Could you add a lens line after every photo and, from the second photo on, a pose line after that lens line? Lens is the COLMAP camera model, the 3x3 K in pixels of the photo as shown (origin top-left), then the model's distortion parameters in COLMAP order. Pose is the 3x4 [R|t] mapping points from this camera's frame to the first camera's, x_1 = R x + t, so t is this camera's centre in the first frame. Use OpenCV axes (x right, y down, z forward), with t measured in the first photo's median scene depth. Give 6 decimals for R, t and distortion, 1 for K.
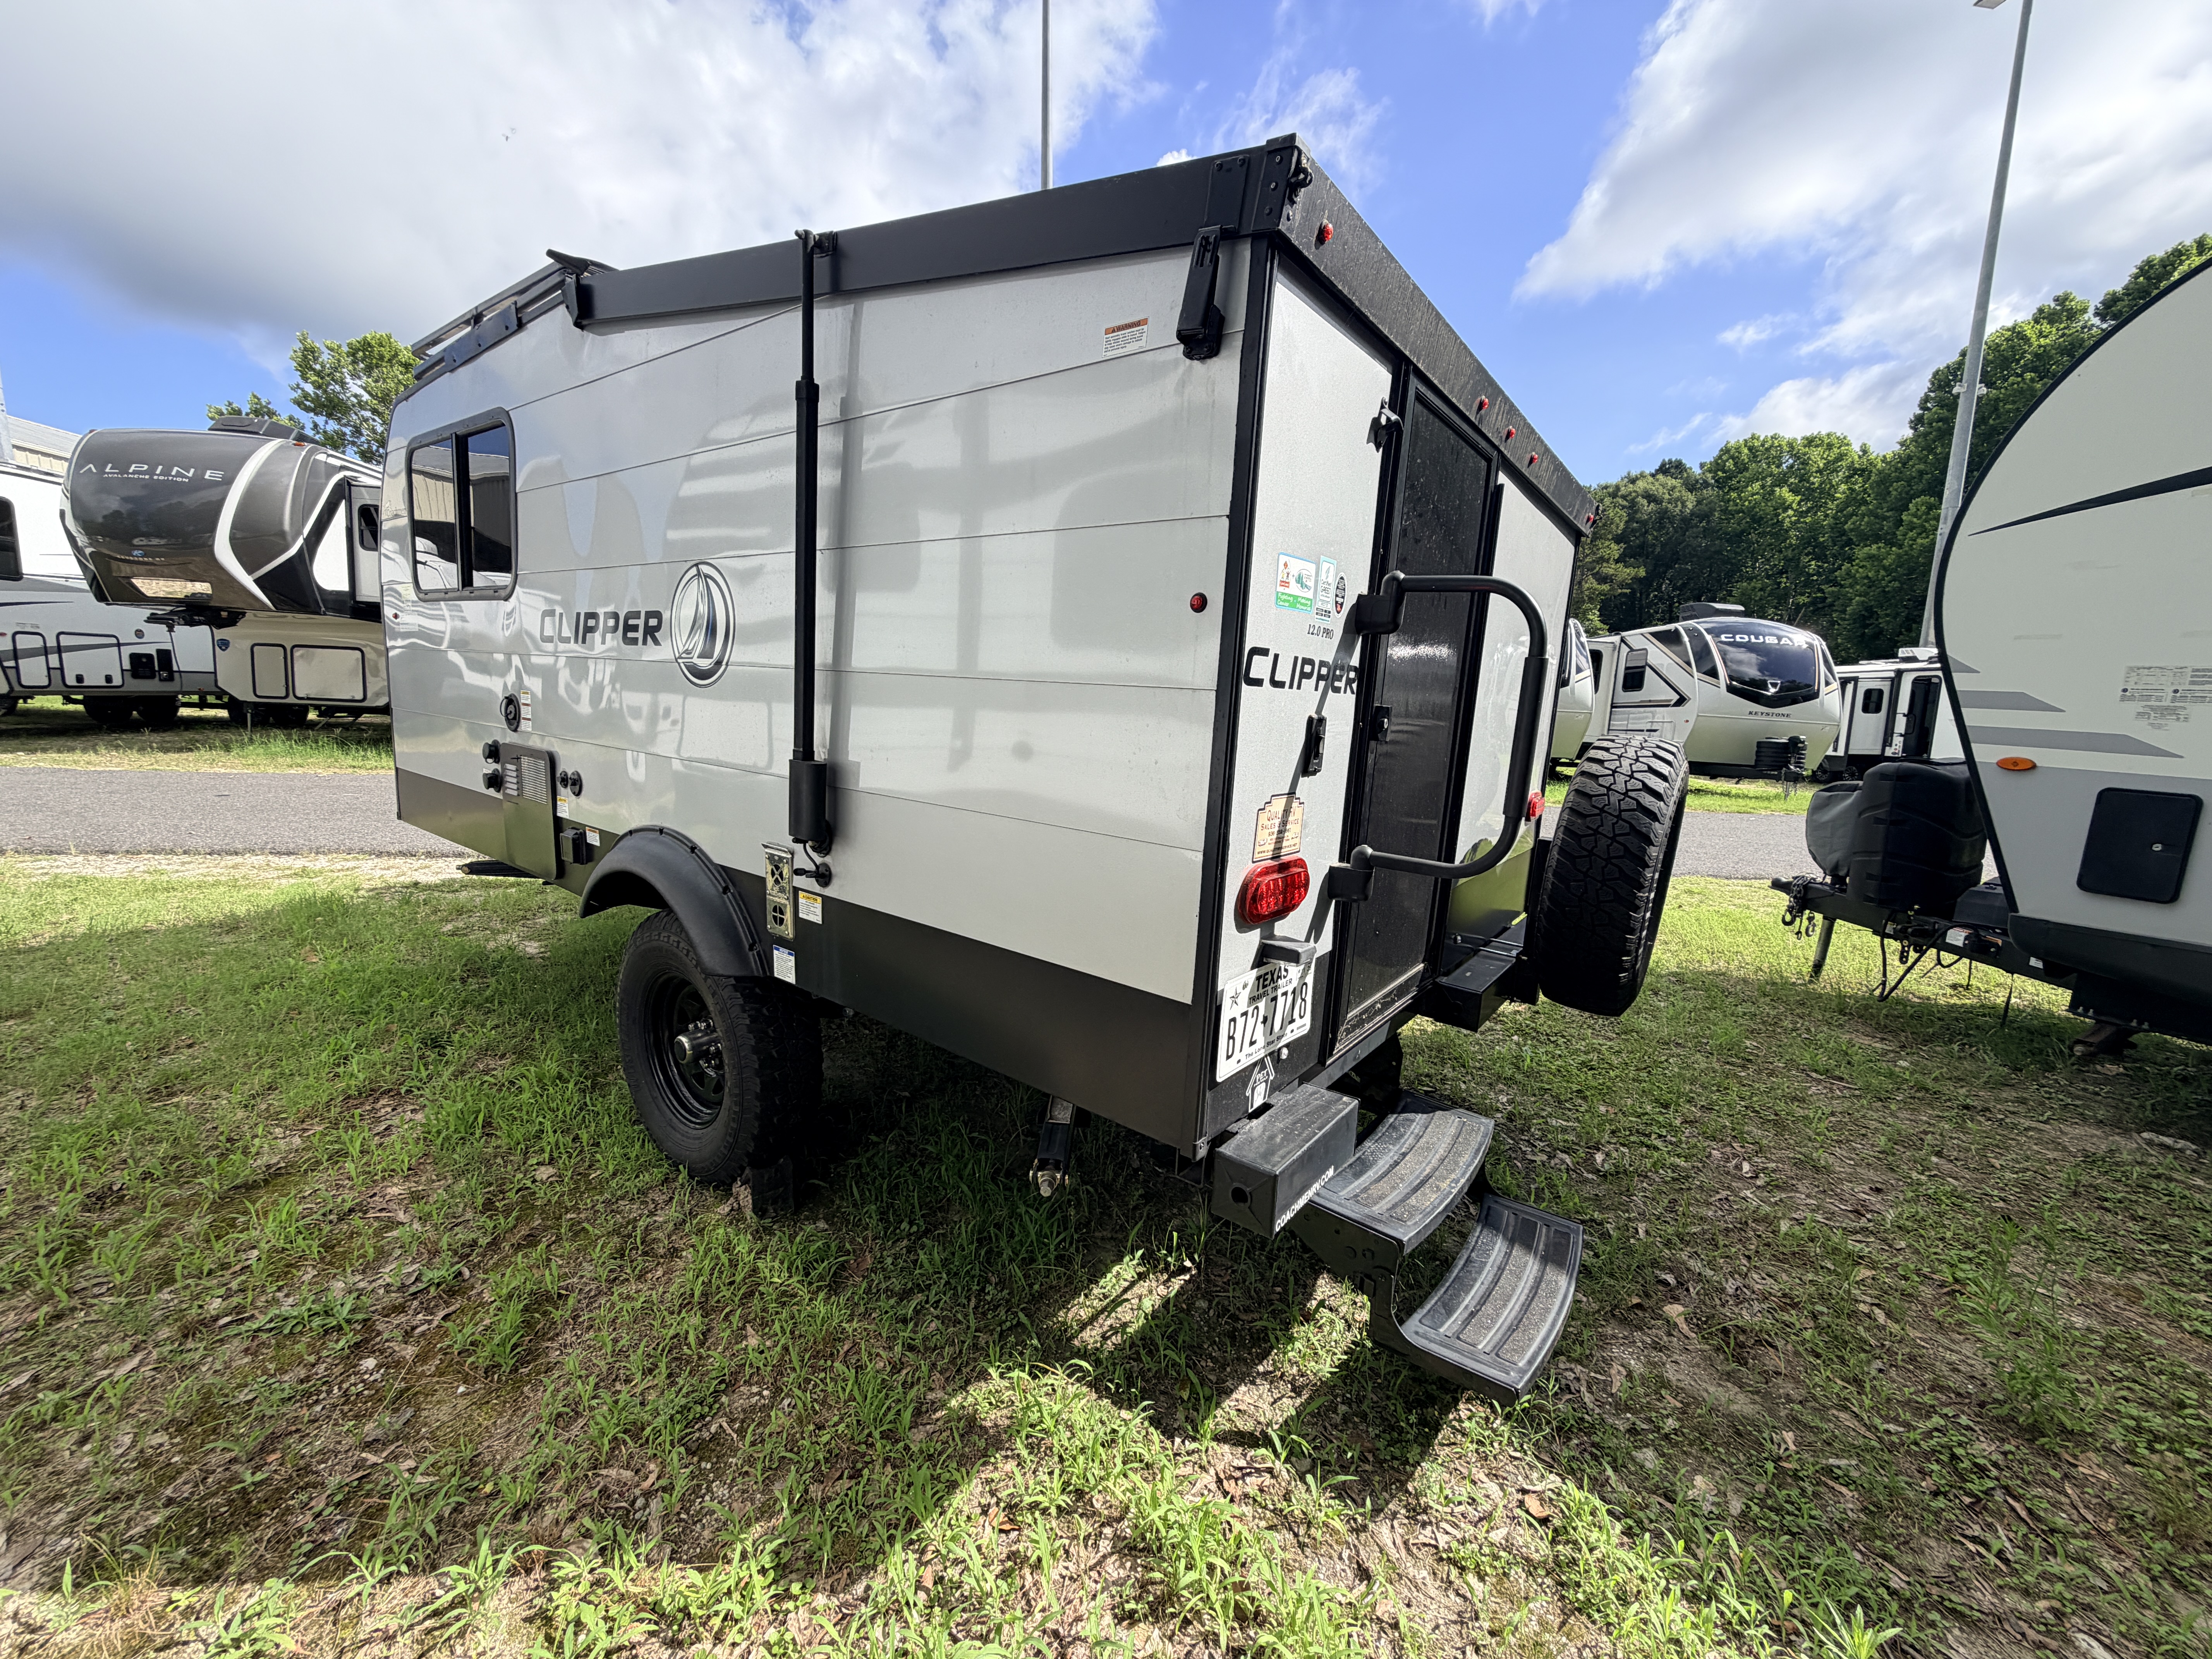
lens RADIAL K [[885.2, 0, 1101.7], [0, 885.2, 827.9], [0, 0, 1]] dist [-0.001216, 0.000097]
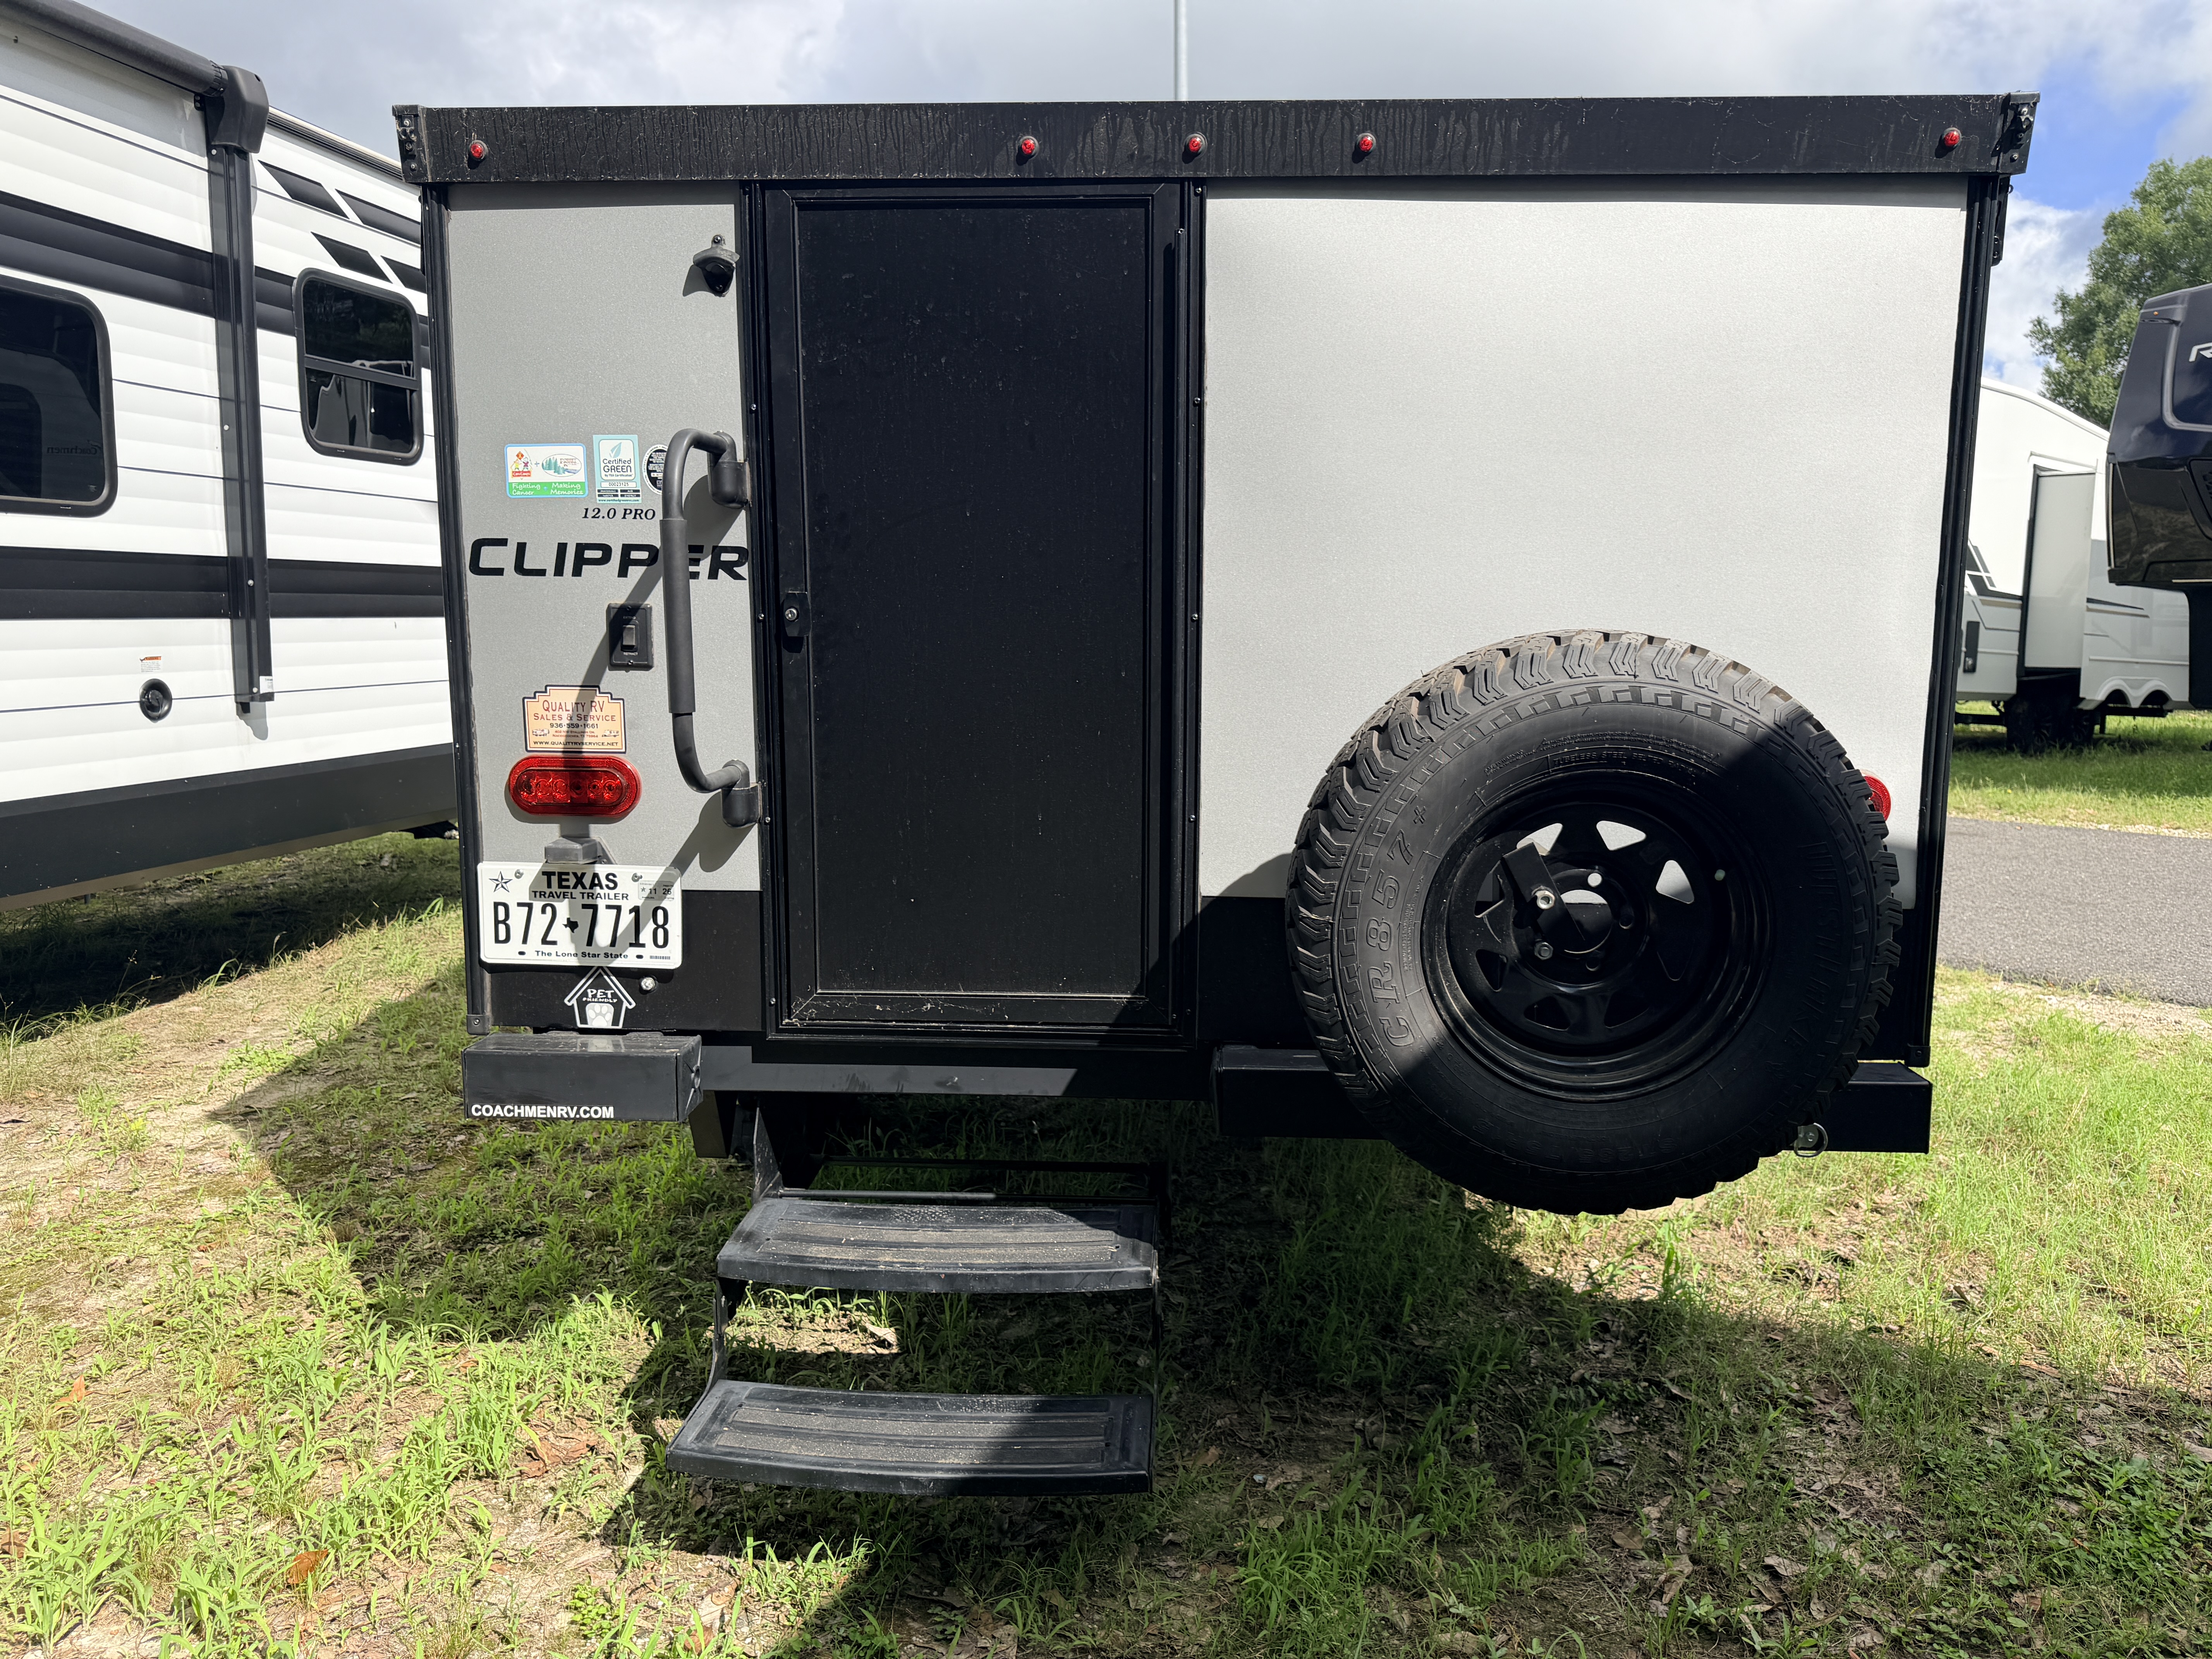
lens RADIAL K [[1556.7, 0, 1135.0], [0, 1556.7, 788.3], [0, 0, 1]] dist [0.043093, -0.043090]
pose [[0.576406, 0.043913, -0.815983, 1.160392], [-0.101934, 0.994620, -0.018479, 0.025142], [0.810781, 0.093828, 0.577781, 0.310447]]
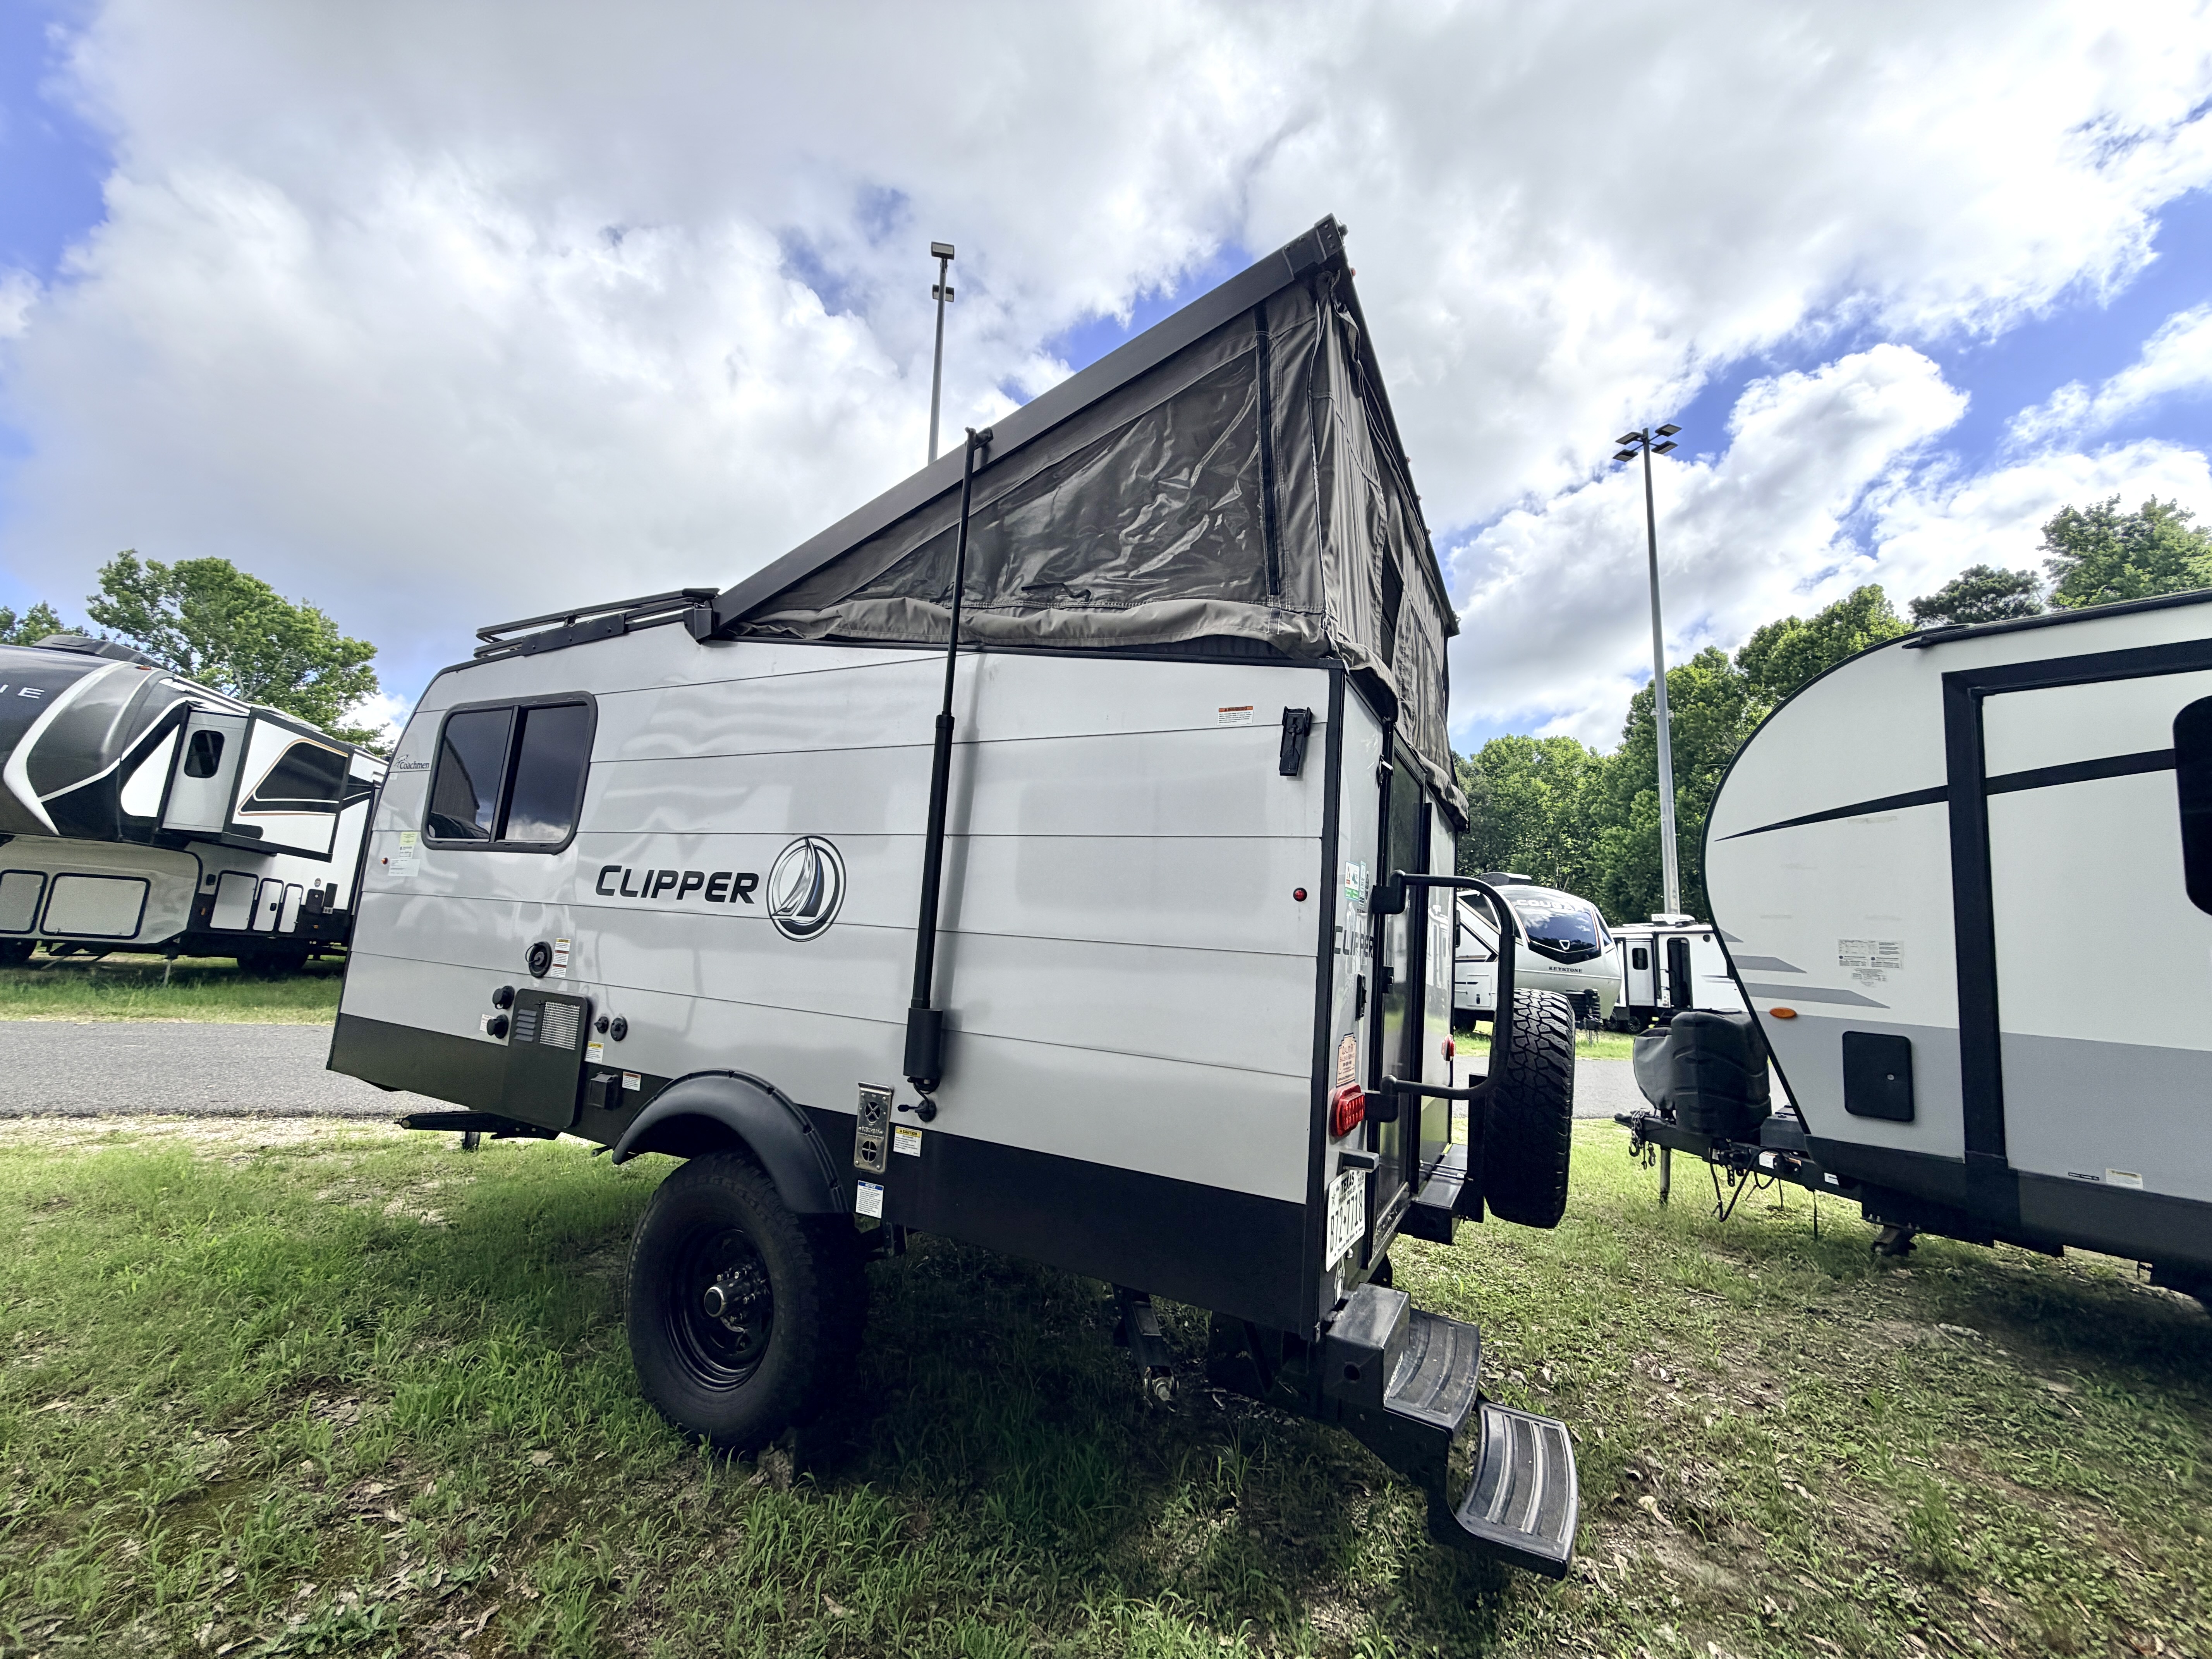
lens RADIAL K [[882.4, 0, 1106.0], [0, 882.4, 829.5], [0, 0, 1]] dist [-0.000271, -0.000046]
pose [[0.984236, 0.038013, 0.172727, -0.219010], [0.010758, 0.961952, -0.273007, 0.013900], [-0.176533, 0.270561, 0.946379, -0.150728]]
